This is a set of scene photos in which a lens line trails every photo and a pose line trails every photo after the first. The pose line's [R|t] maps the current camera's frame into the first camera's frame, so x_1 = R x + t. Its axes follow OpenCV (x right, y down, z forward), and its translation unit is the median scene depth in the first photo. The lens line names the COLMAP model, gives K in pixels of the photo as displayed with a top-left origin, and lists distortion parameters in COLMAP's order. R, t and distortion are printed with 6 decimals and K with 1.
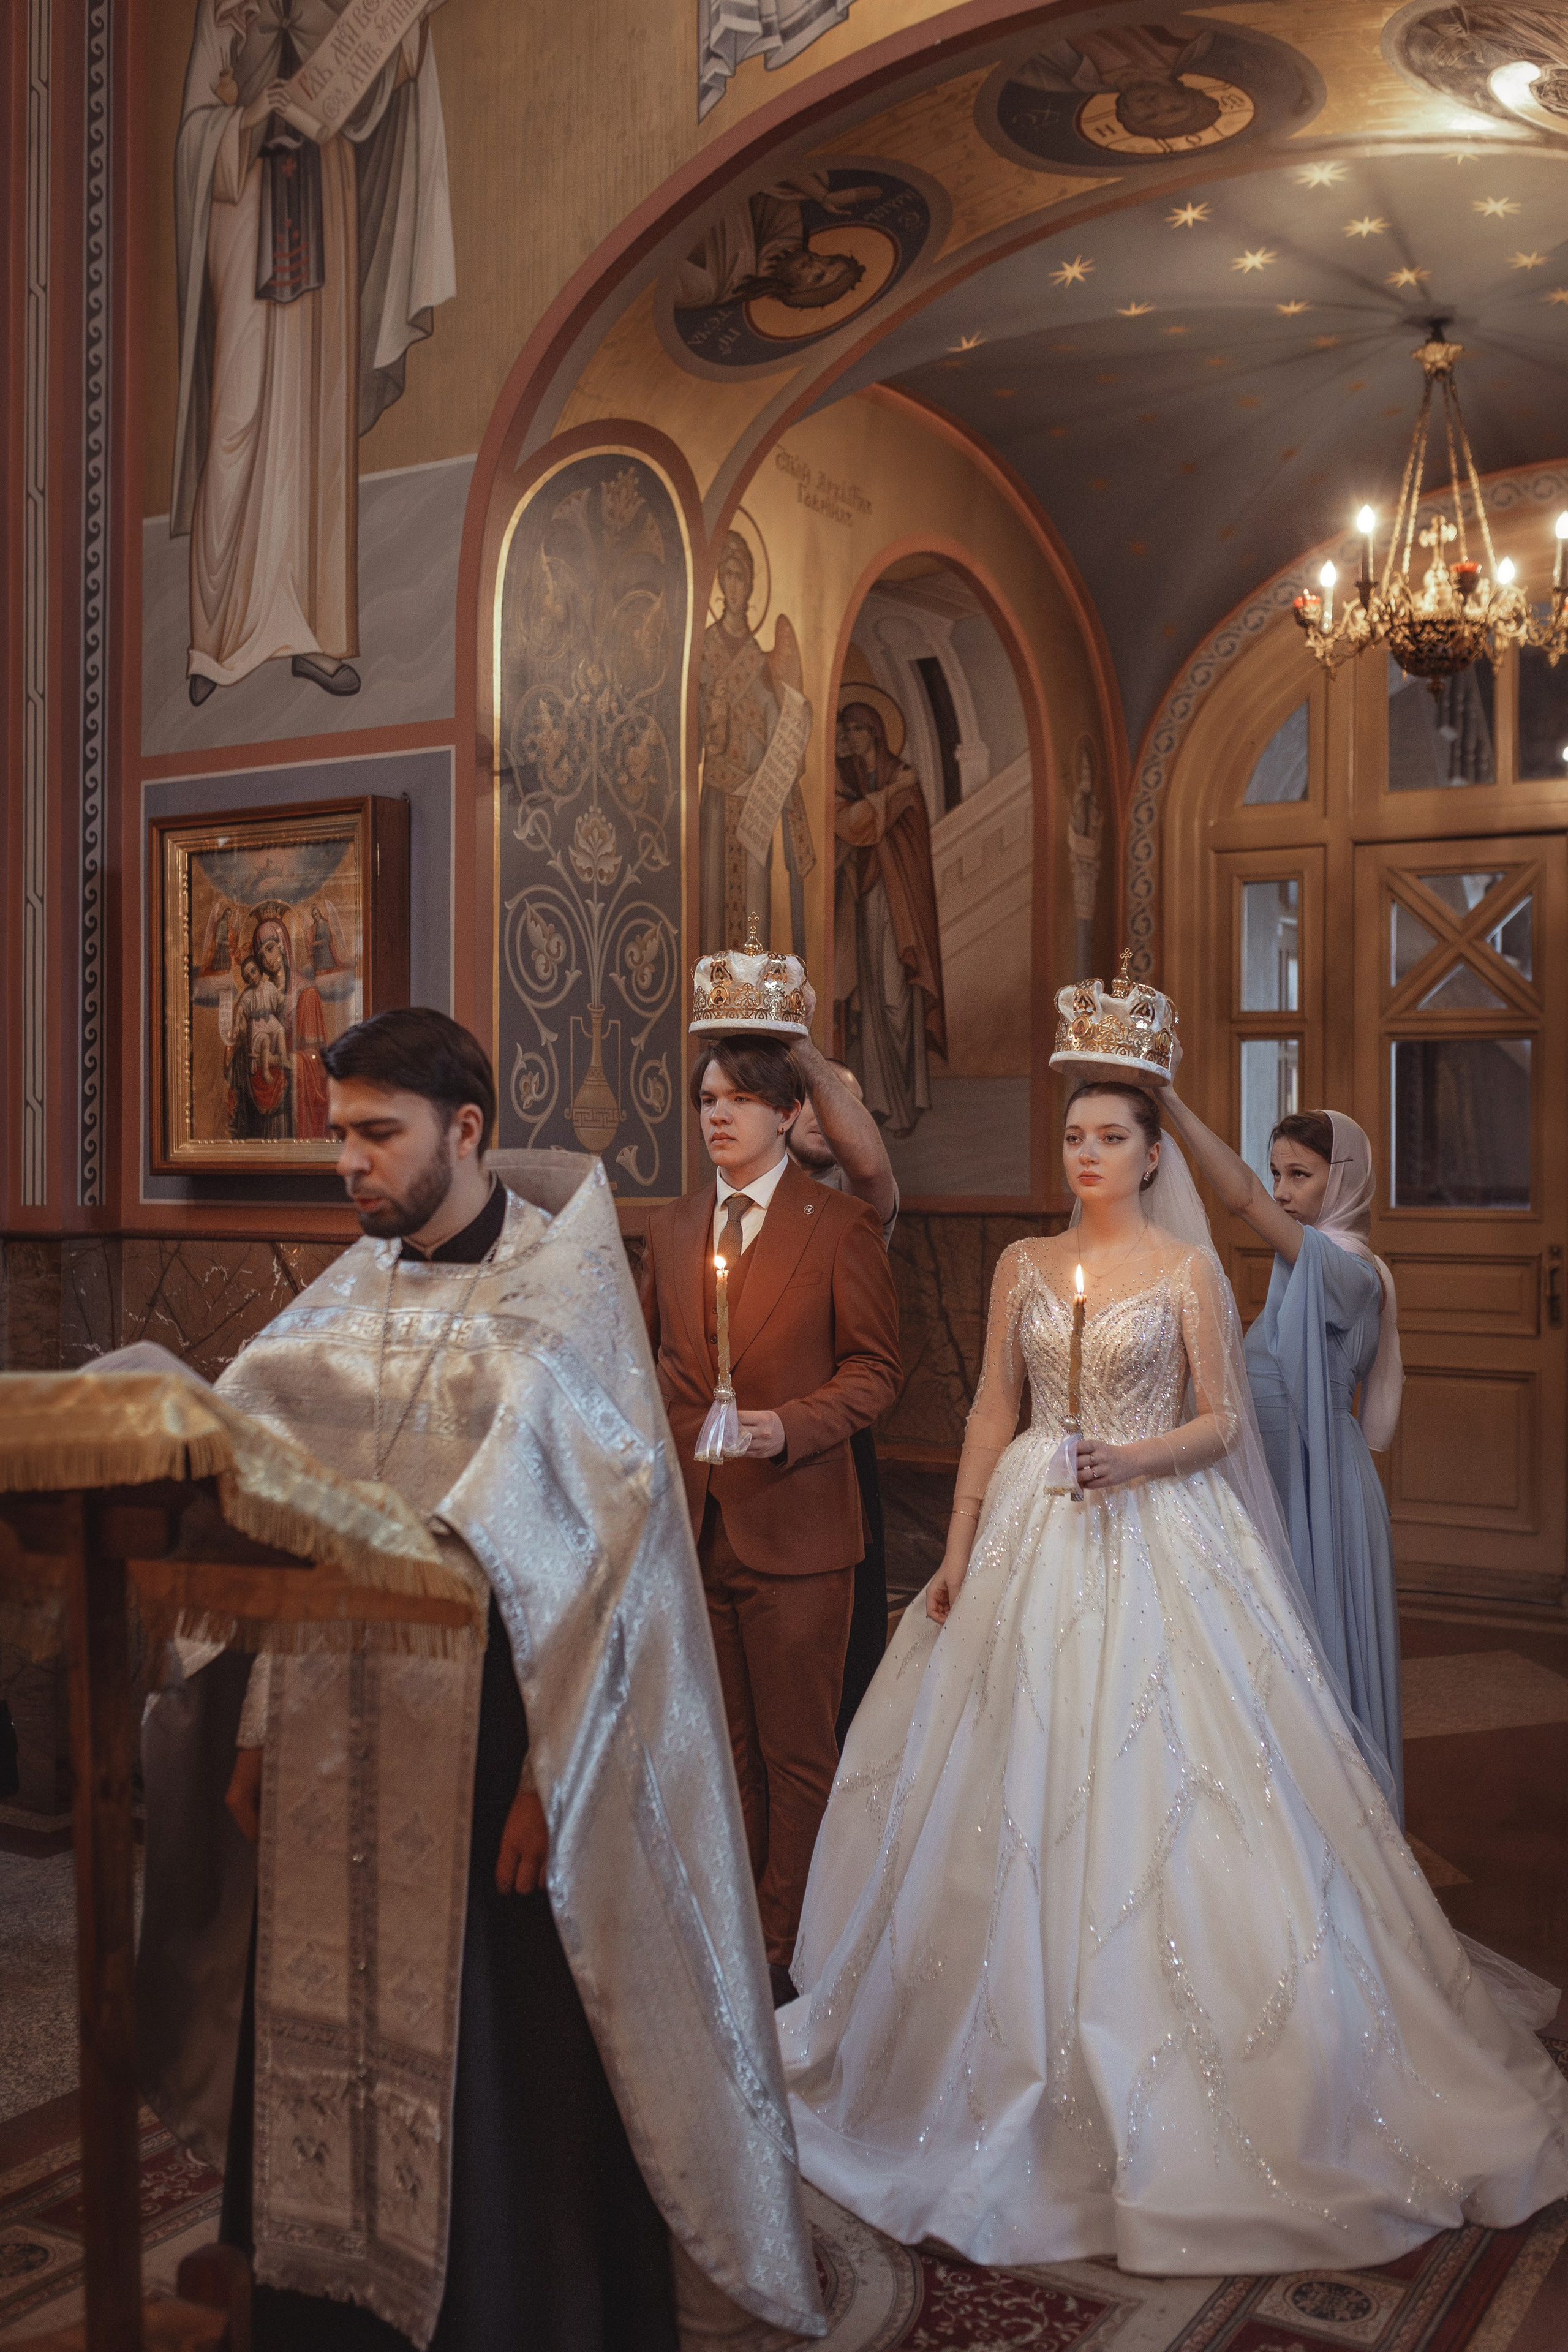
lens RADIAL K [[2326.5, 0, 792.5], [0, 2326.5, 1184.0], [0, 0, 1]] dist [-0.050050, -0.008828]
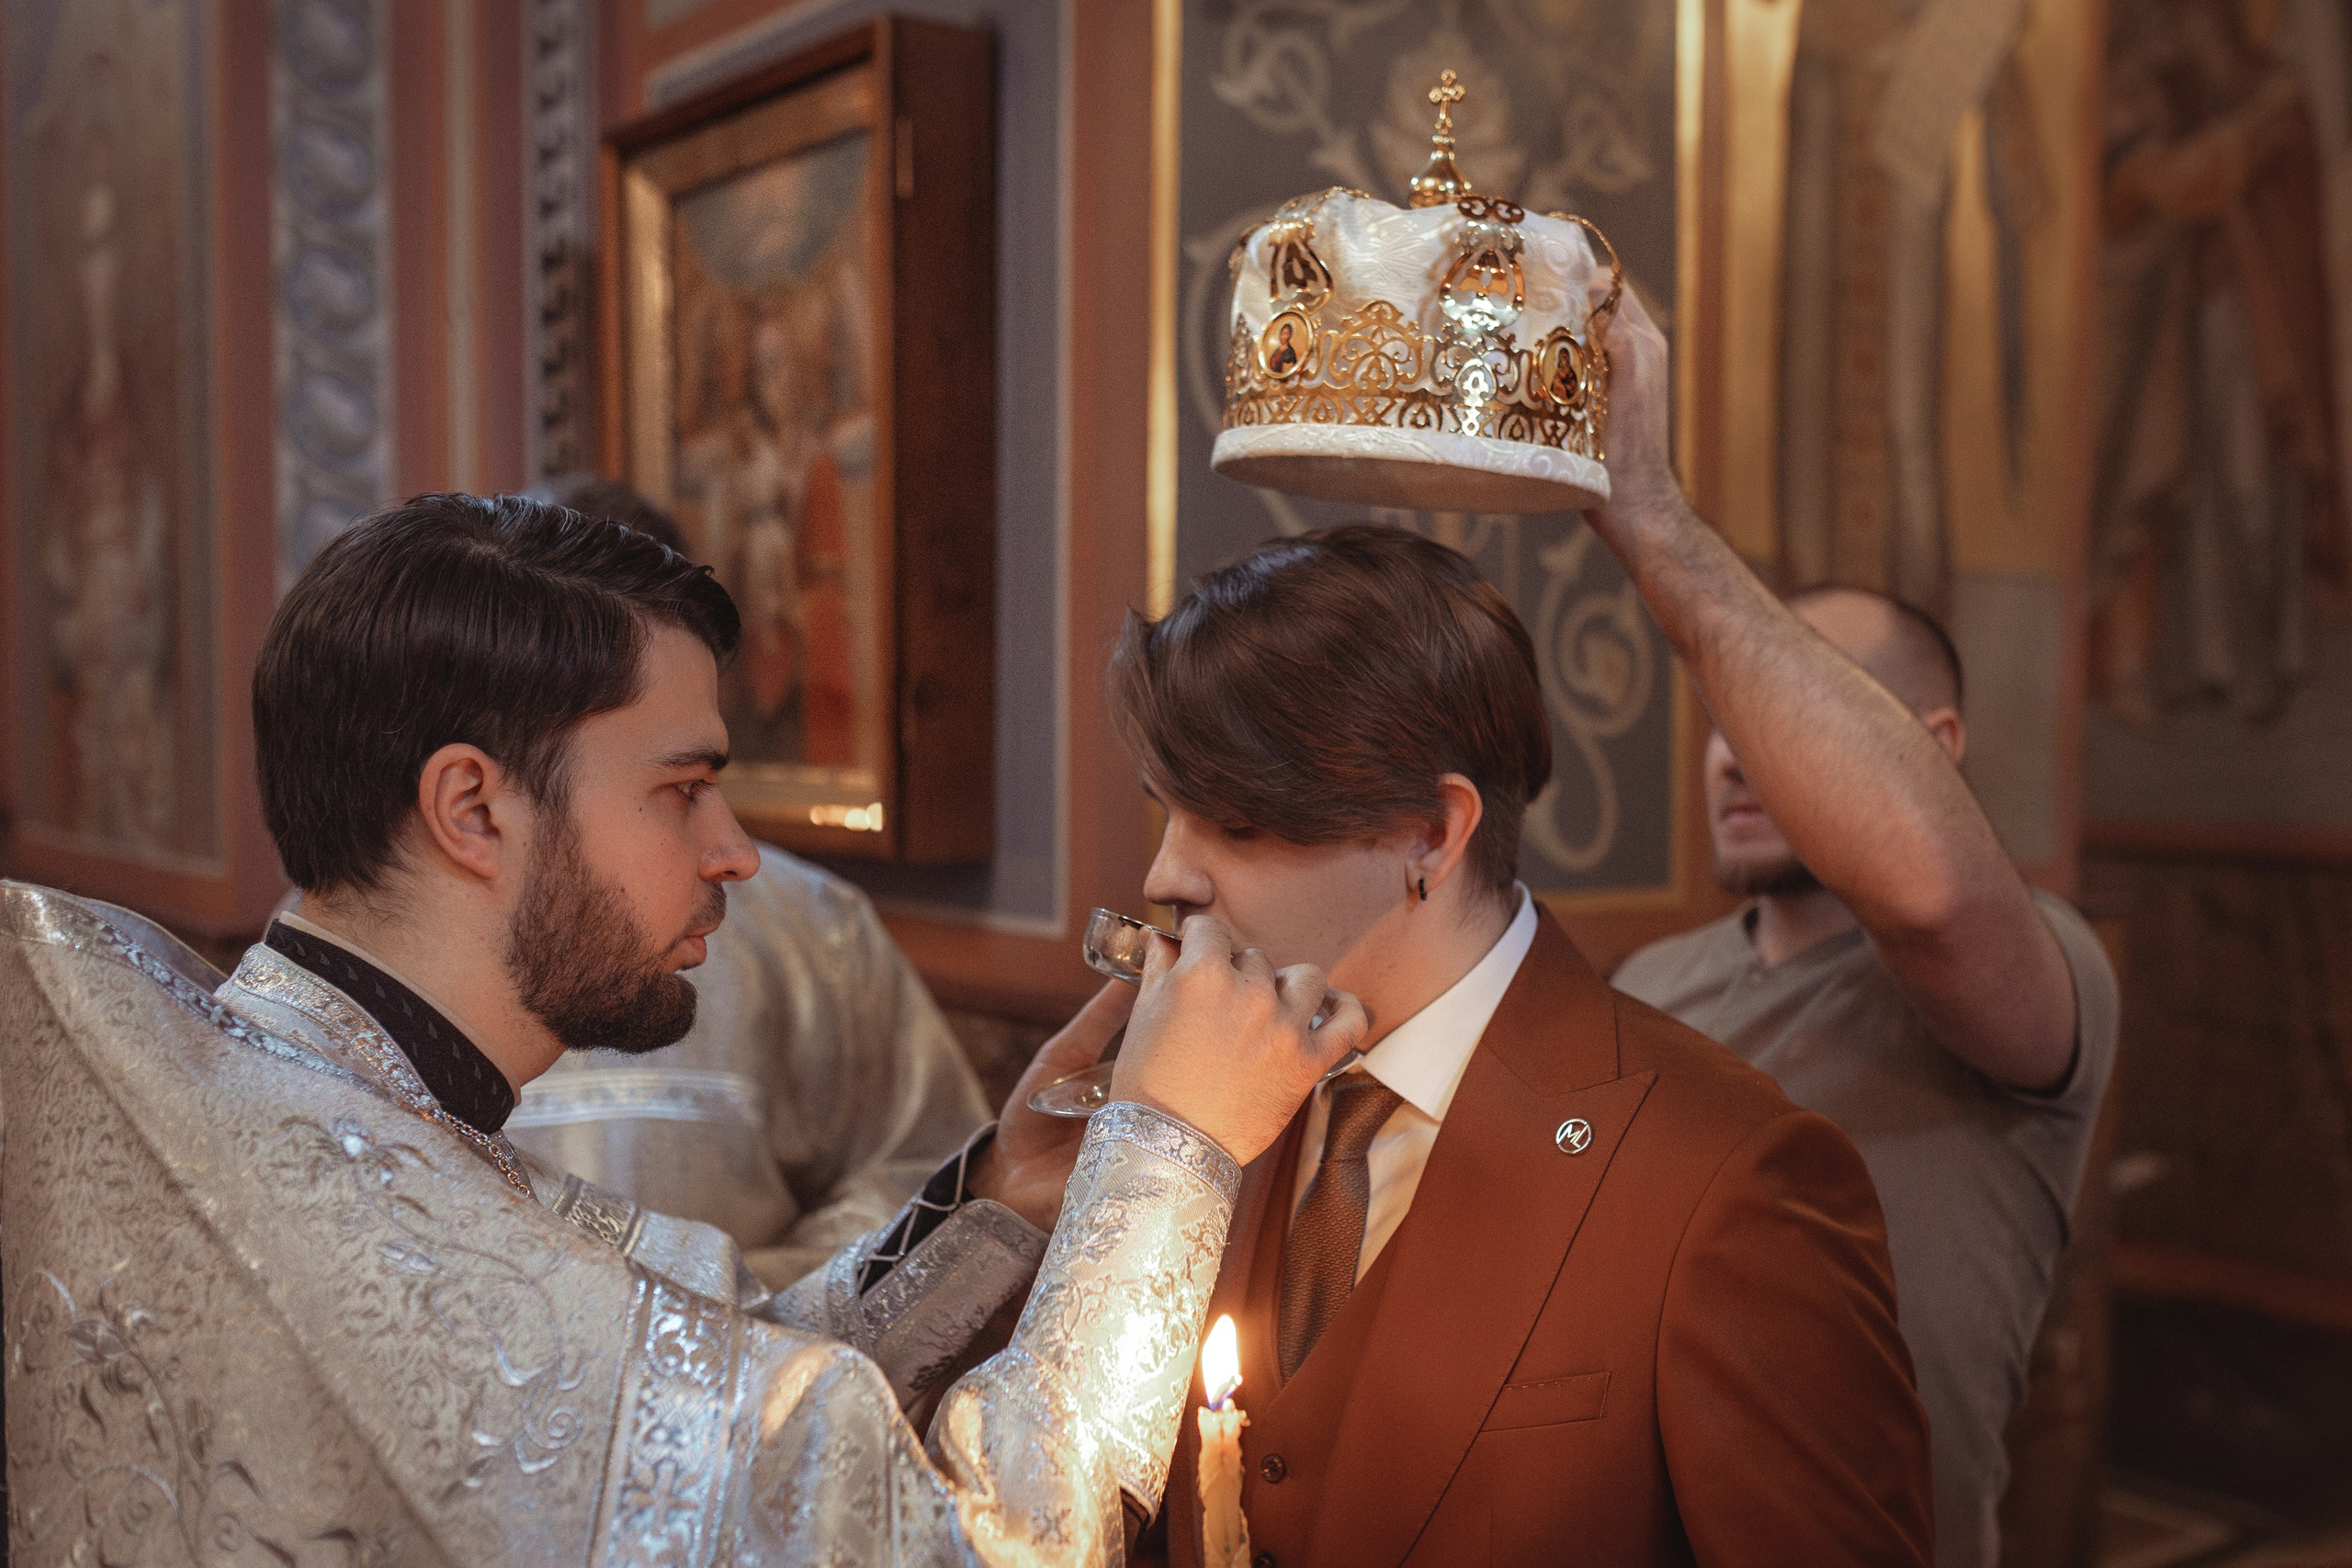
lens RADIAL K [[2494.7, 0, 1179.2], [0, 2494.7, 814.0], [0, 0, 1]] dist [-0.010432, 0.010672]
pose [[0.925496, 0.024210, -0.377983, 0.054270], [-0.010954, 0.999248, 0.037182, -0.029711], [0.378599, -0.030271, 0.925066, 0.540172]]
